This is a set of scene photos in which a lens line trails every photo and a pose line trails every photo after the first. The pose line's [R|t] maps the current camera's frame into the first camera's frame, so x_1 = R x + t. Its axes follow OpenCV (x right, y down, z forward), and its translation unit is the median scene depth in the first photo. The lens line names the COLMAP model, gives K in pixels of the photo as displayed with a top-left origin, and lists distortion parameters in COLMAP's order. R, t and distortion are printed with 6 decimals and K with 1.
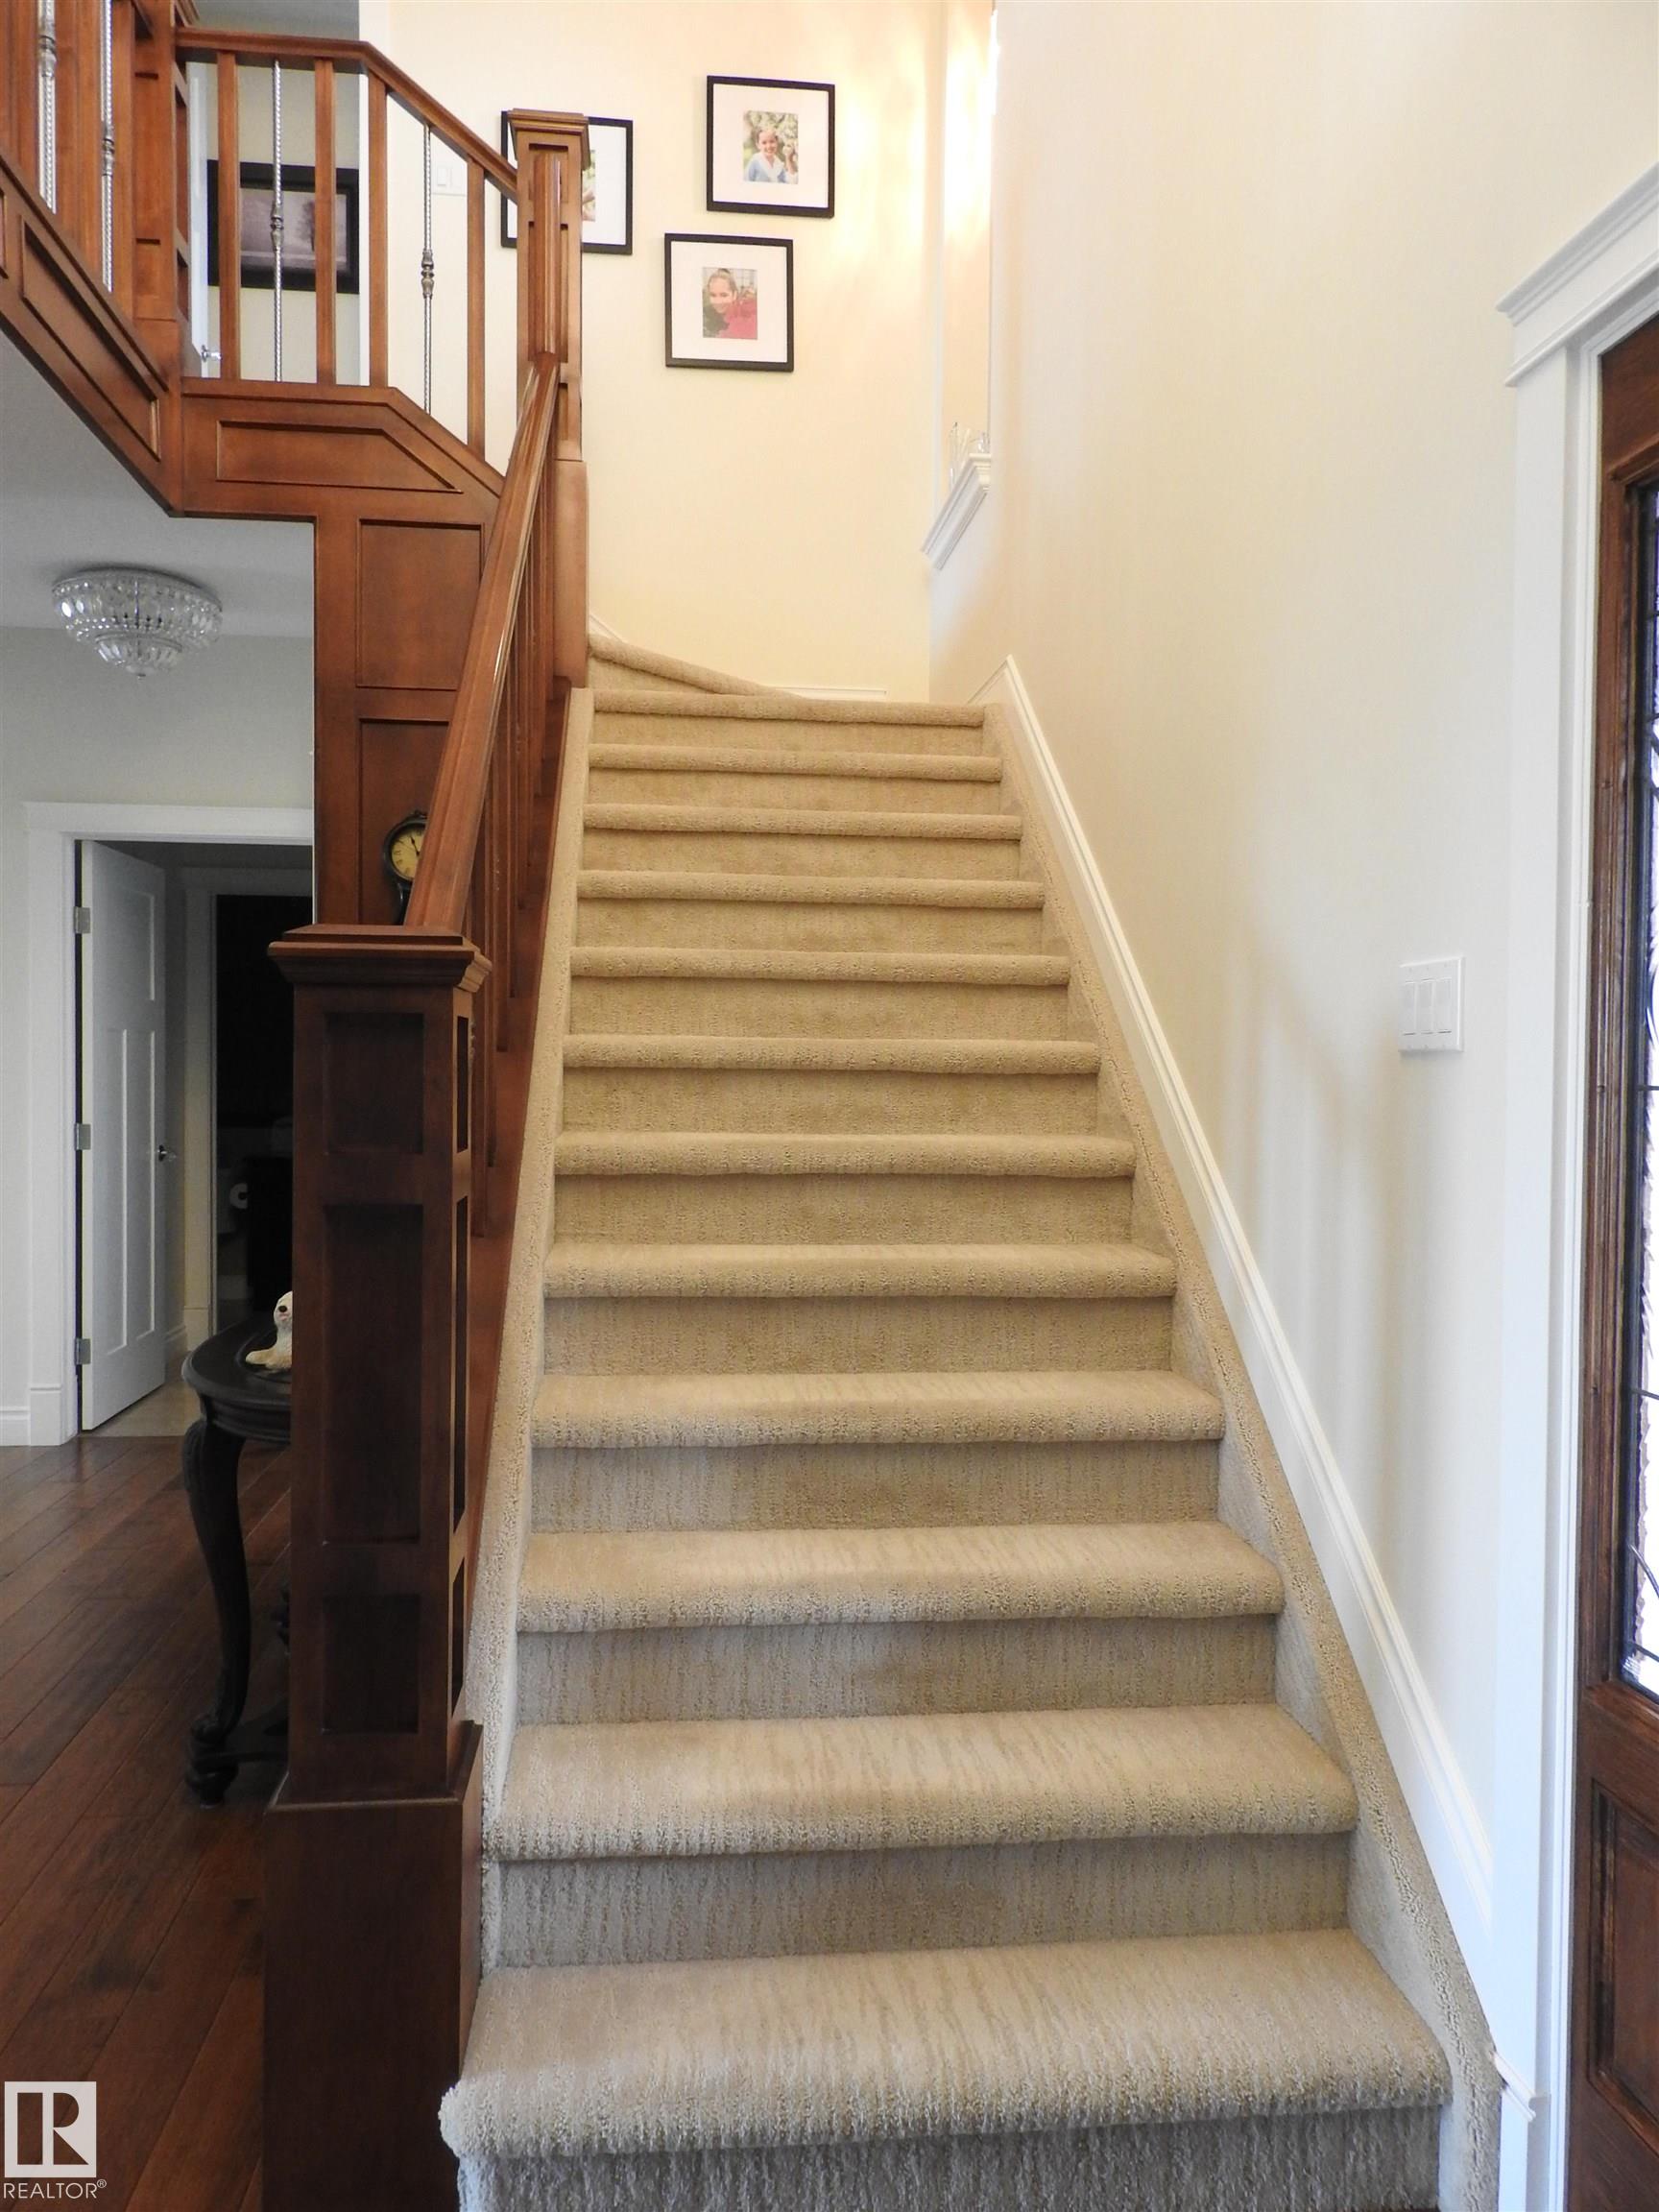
lens RADIAL K [[1590.5, 0, 829.5], [0, 1590.5, 1106.0], [0, 0, 1]] dist [-0.002146, -0.003337]
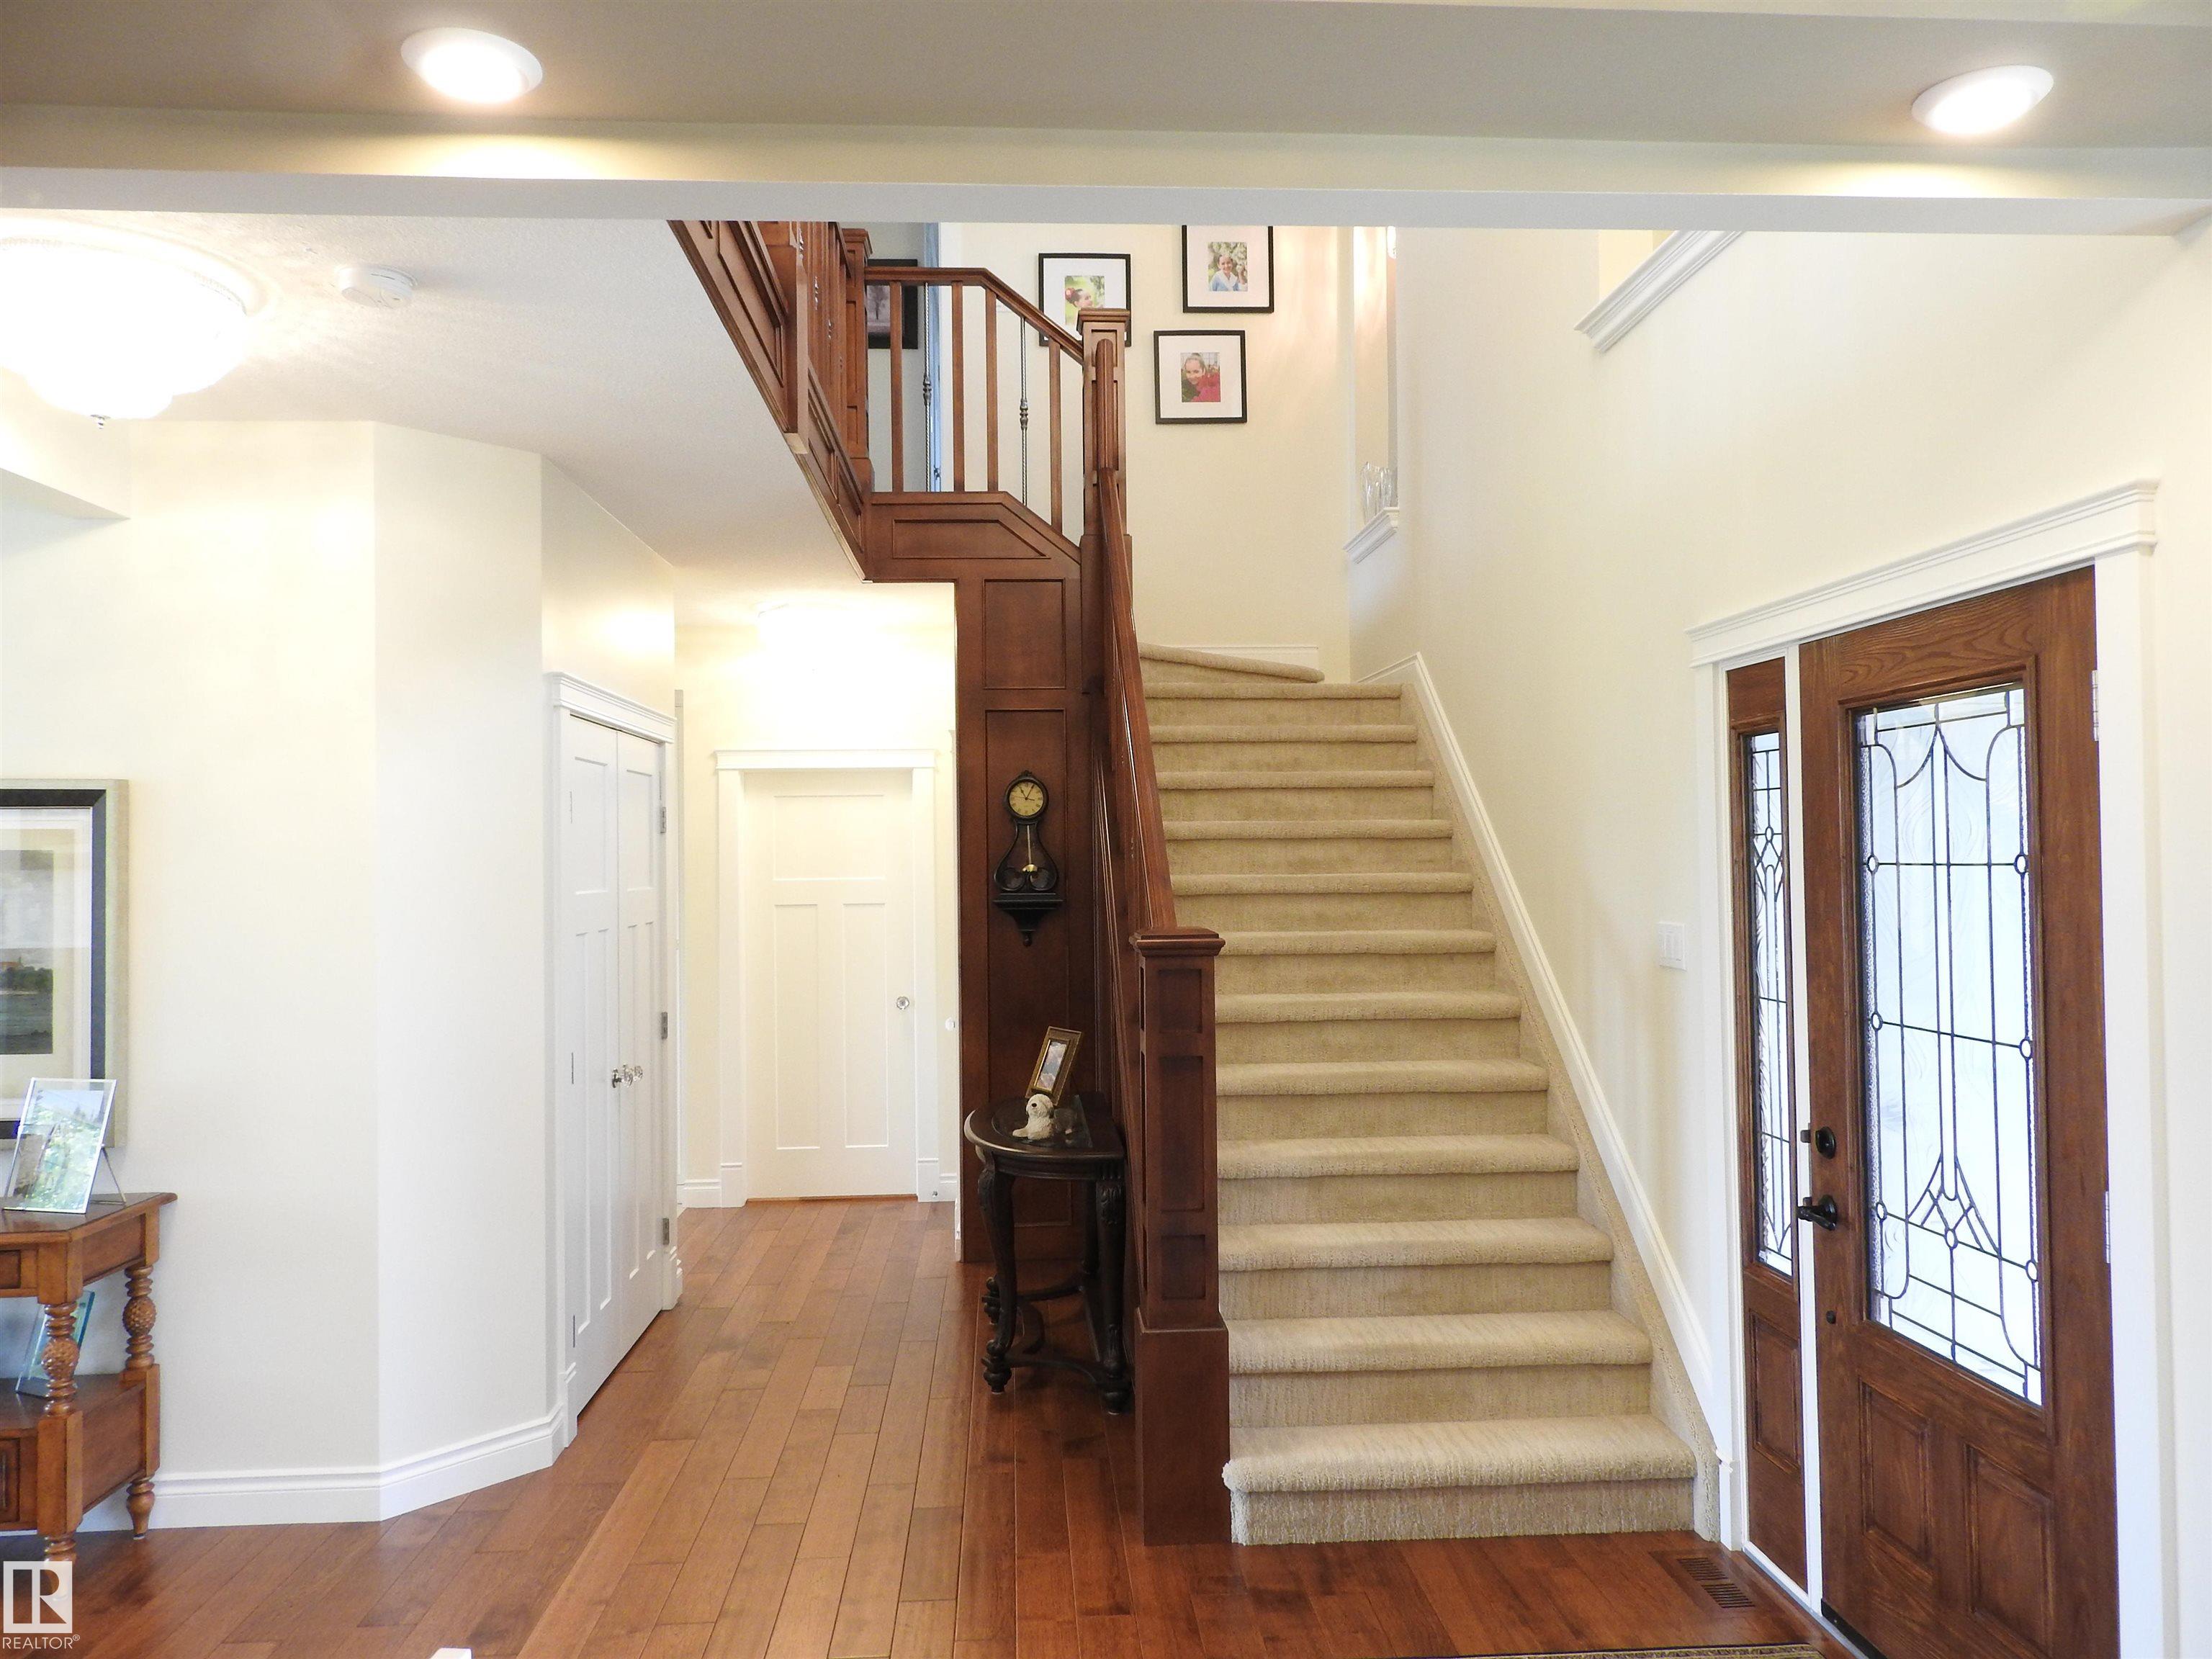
lens RADIAL K [[1592.5, 0, 1106.0], [0, 1592.5, 829.5], [0, 0, 1]] dist [0.014917, -0.005416]
pose [[0.998680, -0.021387, -0.046693, -0.174454], [0.019381, 0.998887, -0.043013, -0.097712], [0.047561, 0.042051, 0.997983, -0.756723]]
